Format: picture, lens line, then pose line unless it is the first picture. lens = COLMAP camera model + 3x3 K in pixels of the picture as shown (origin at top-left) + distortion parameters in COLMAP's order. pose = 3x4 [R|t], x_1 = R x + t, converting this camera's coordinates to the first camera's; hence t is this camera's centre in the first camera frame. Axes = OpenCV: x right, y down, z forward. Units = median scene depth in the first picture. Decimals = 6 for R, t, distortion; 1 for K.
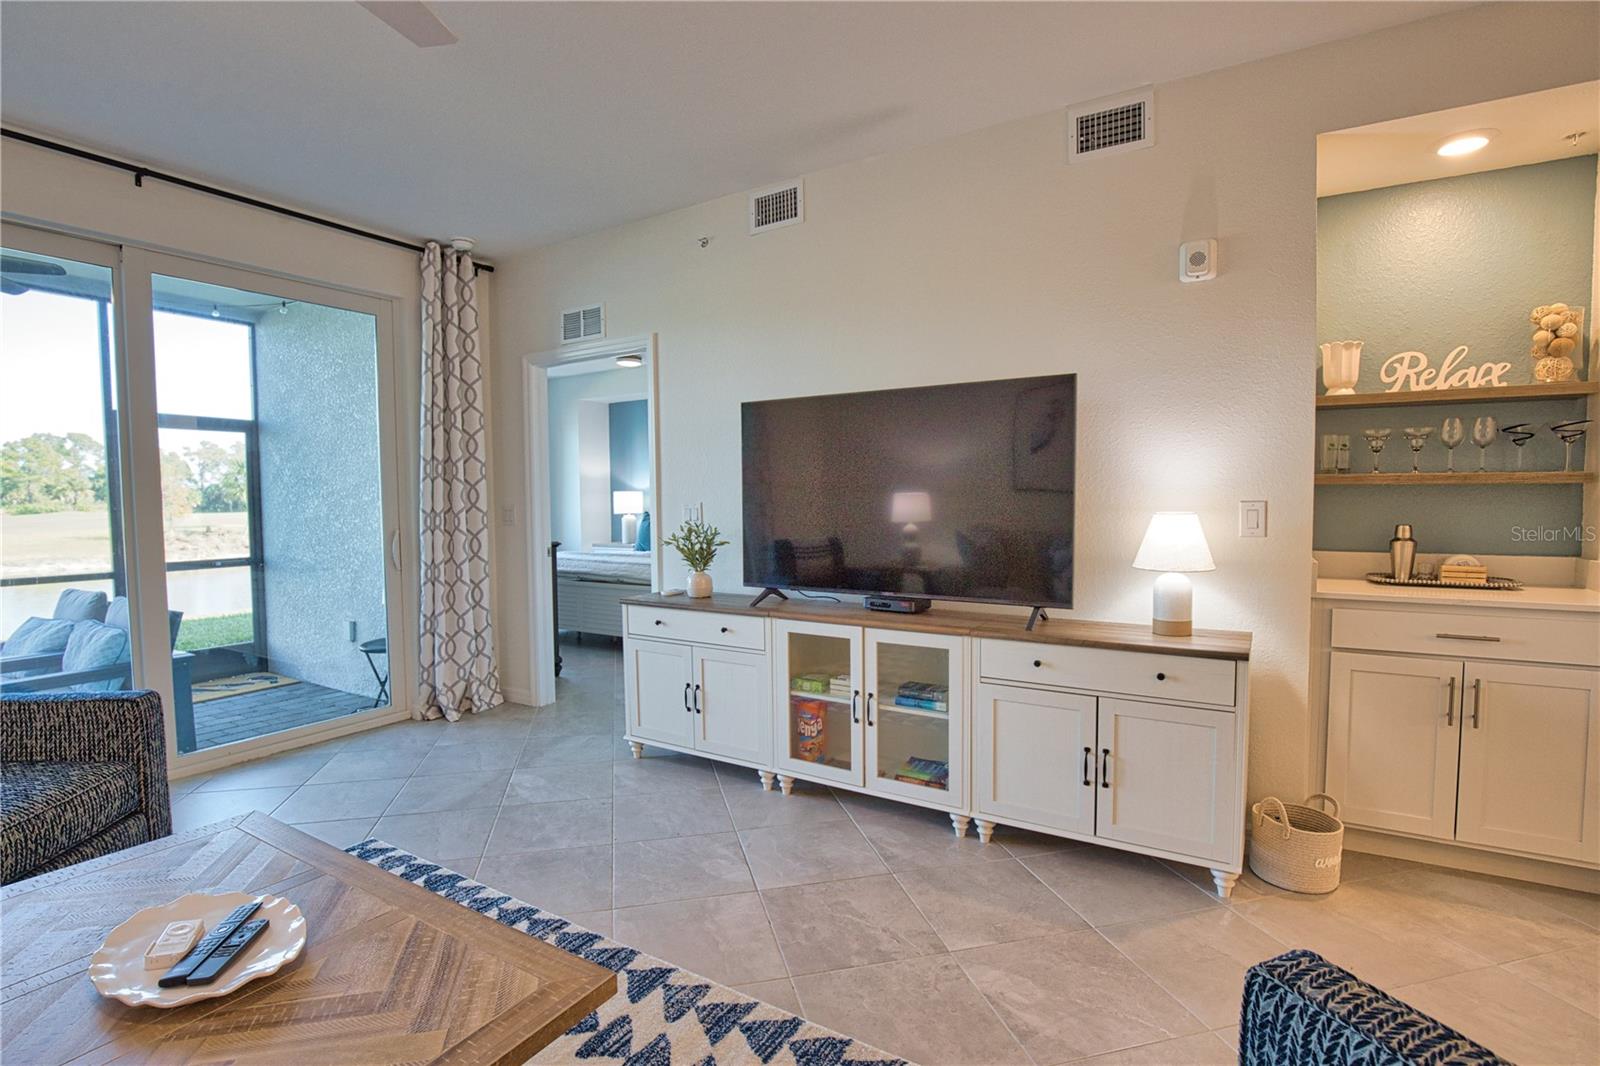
lens RADIAL K [[747.9, 0, 800.7], [0, 747.9, 539.0], [0, 0, 1]] dist [-0.023293, 0.000853]
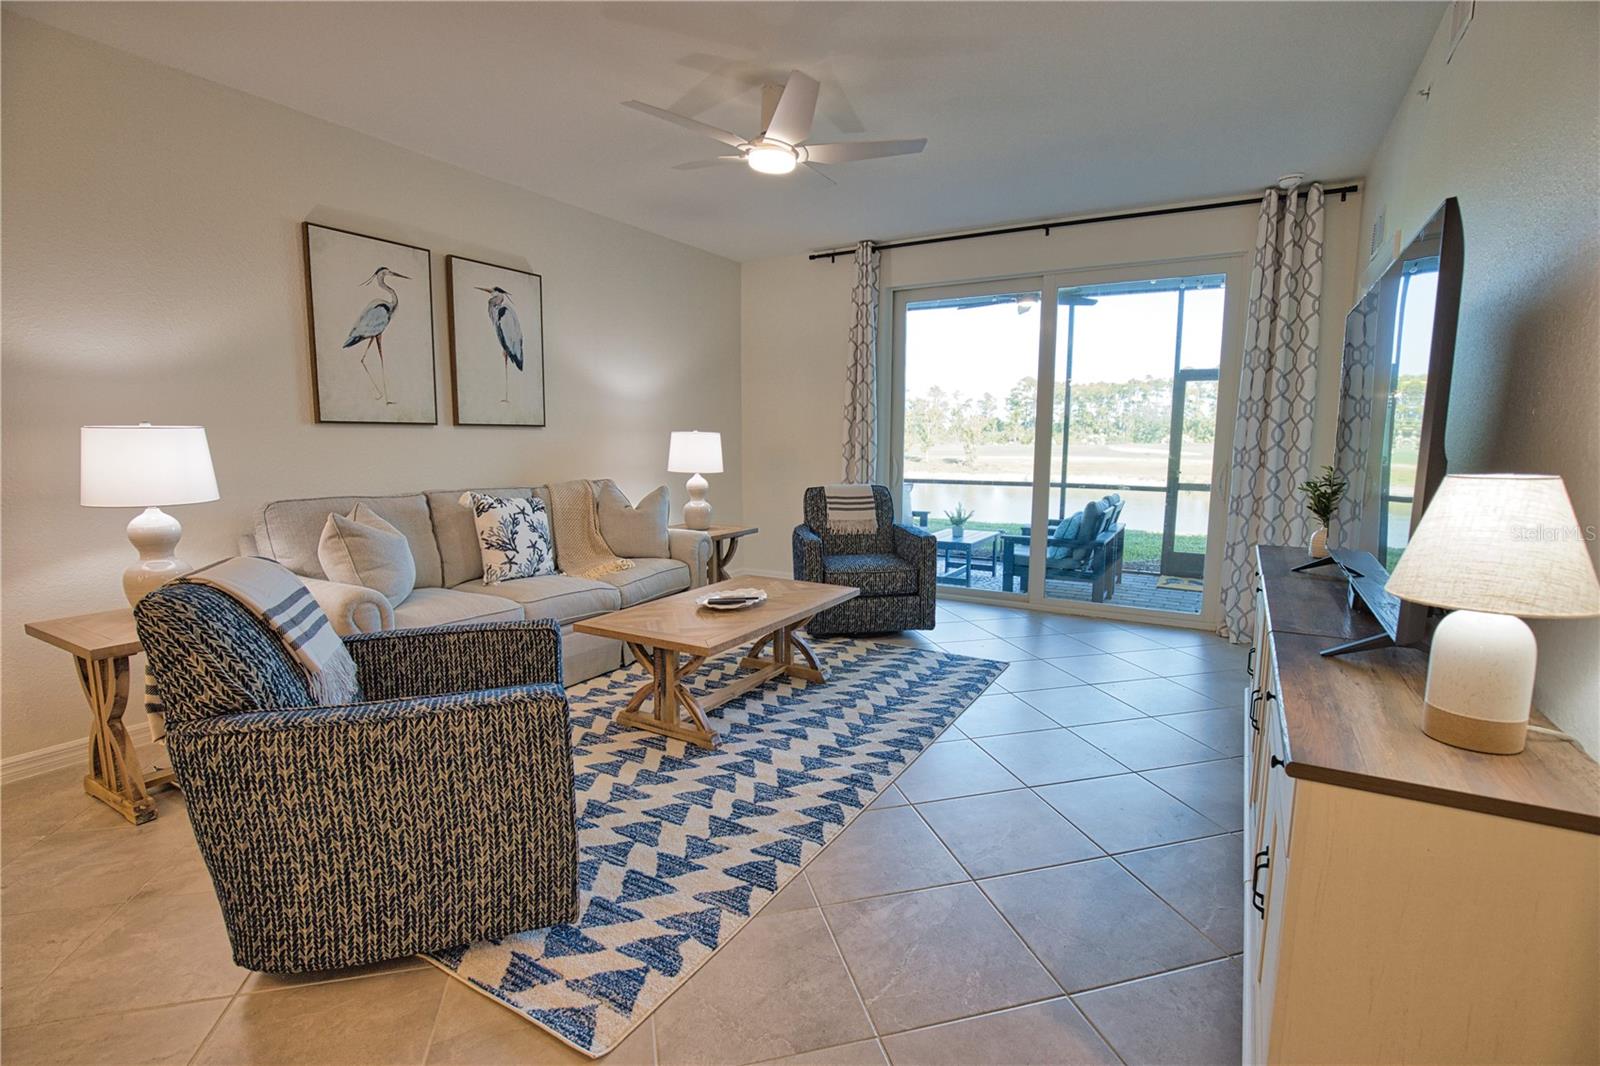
lens RADIAL K [[736.8, 0, 809.8], [0, 736.8, 535.6], [0, 0, 1]] dist [-0.024234, 0.000242]
pose [[0.036072, 0.143281, -0.989024, 0.551110], [-0.061094, 0.988134, 0.140923, -0.024962], [0.997480, 0.055340, 0.044398, 0.337737]]
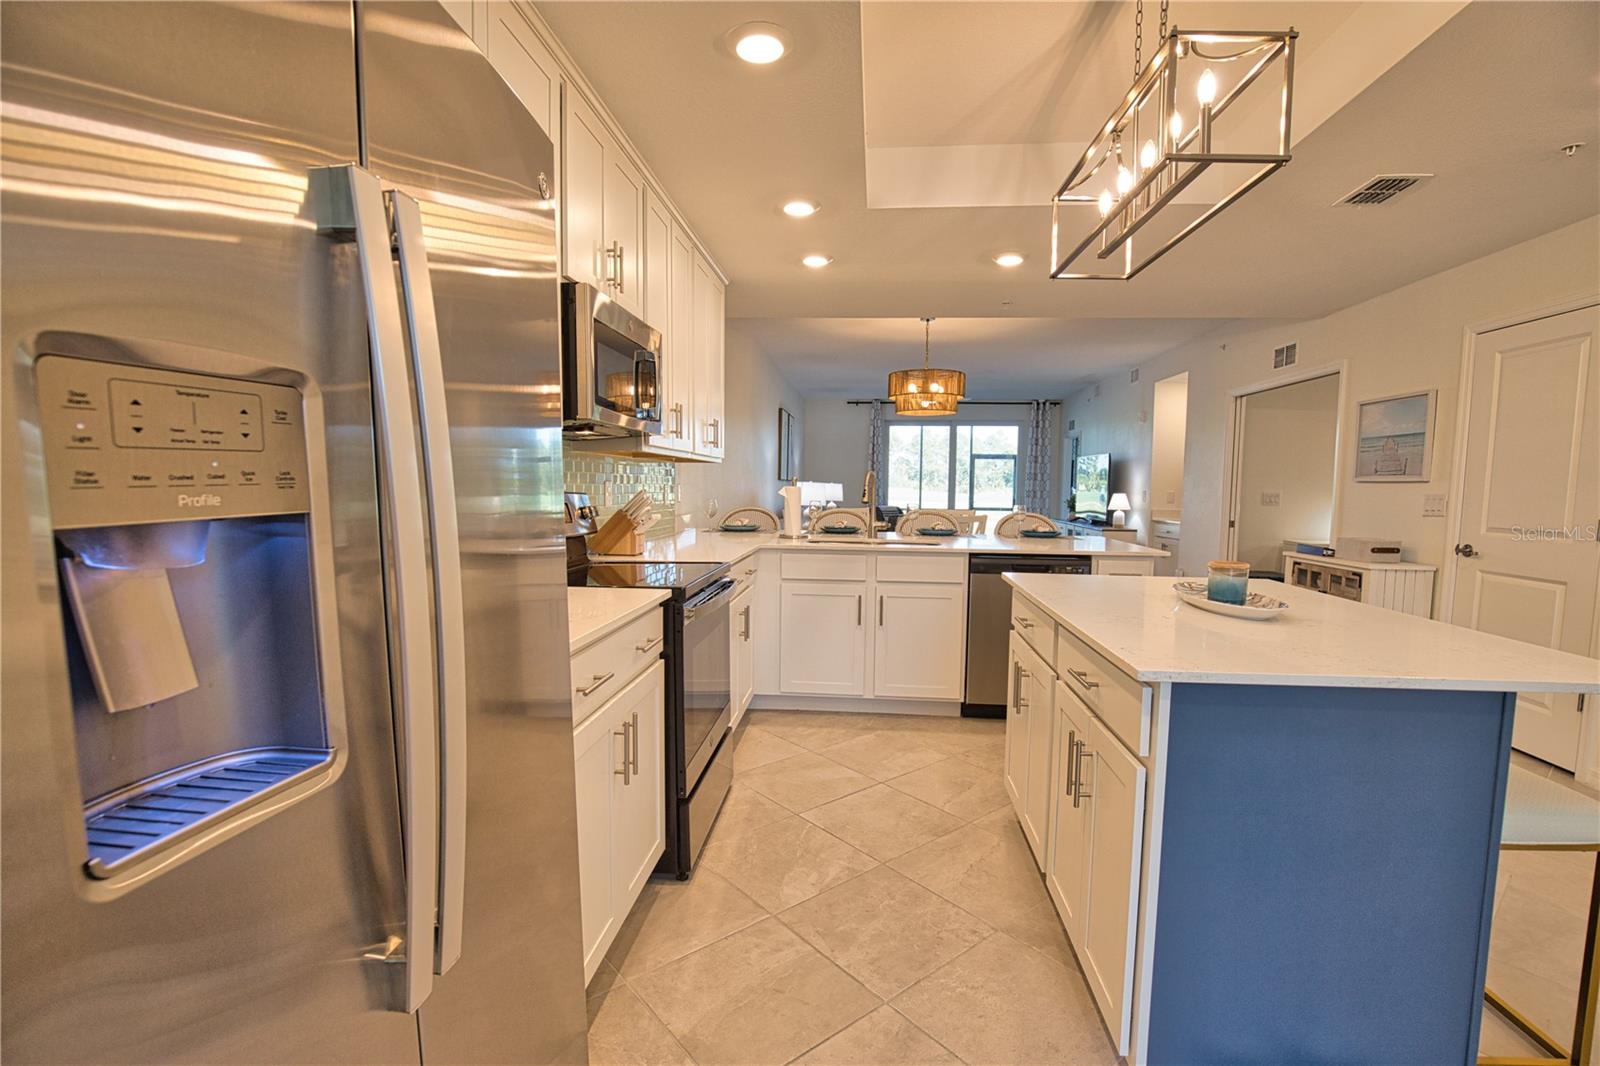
lens RADIAL K [[736.8, 0, 809.8], [0, 736.8, 535.6], [0, 0, 1]] dist [-0.024234, 0.000242]
pose [[0.448657, 0.080193, -0.890099, 1.760111], [-0.067439, 0.996164, 0.055756, 0.036504], [0.891156, 0.035013, 0.452344, -1.113565]]
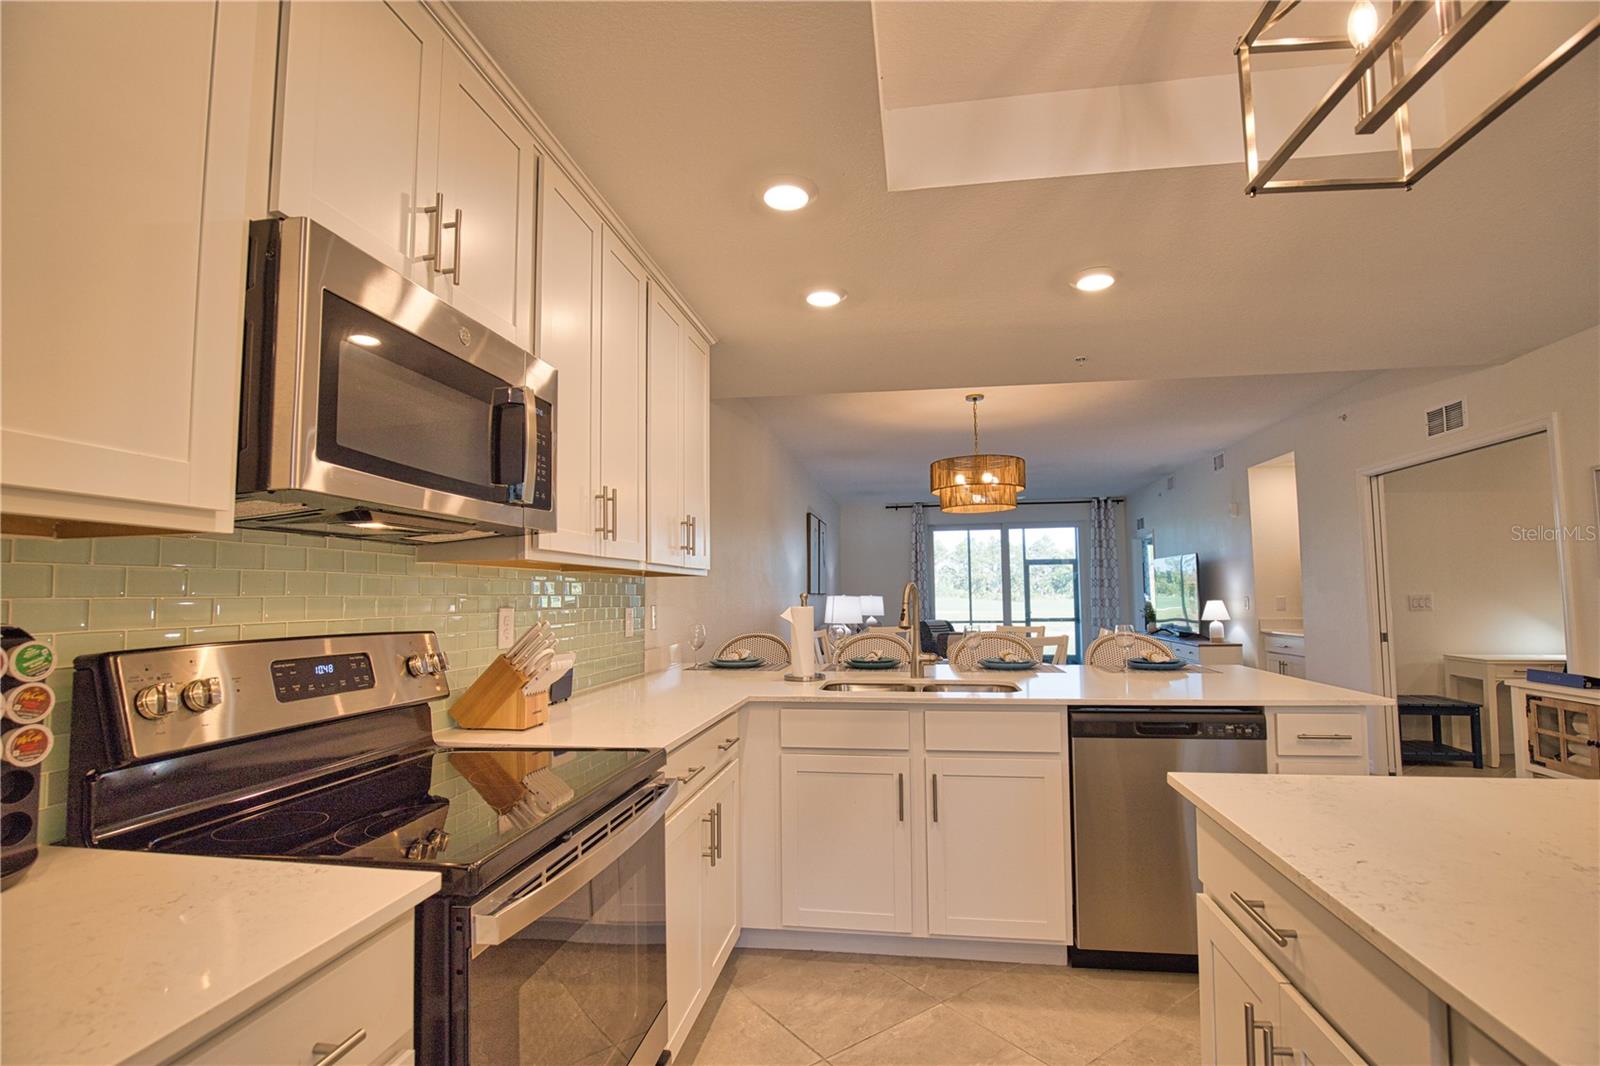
lens RADIAL K [[733.7, 0, 808.5], [0, 733.7, 537.6], [0, 0, 1]] dist [-0.022347, 0.000015]
pose [[0.391631, -0.064516, -0.917858, 1.509366], [-0.045271, 0.994980, -0.089253, 0.023831], [0.919008, 0.076506, 0.386744, -0.955774]]
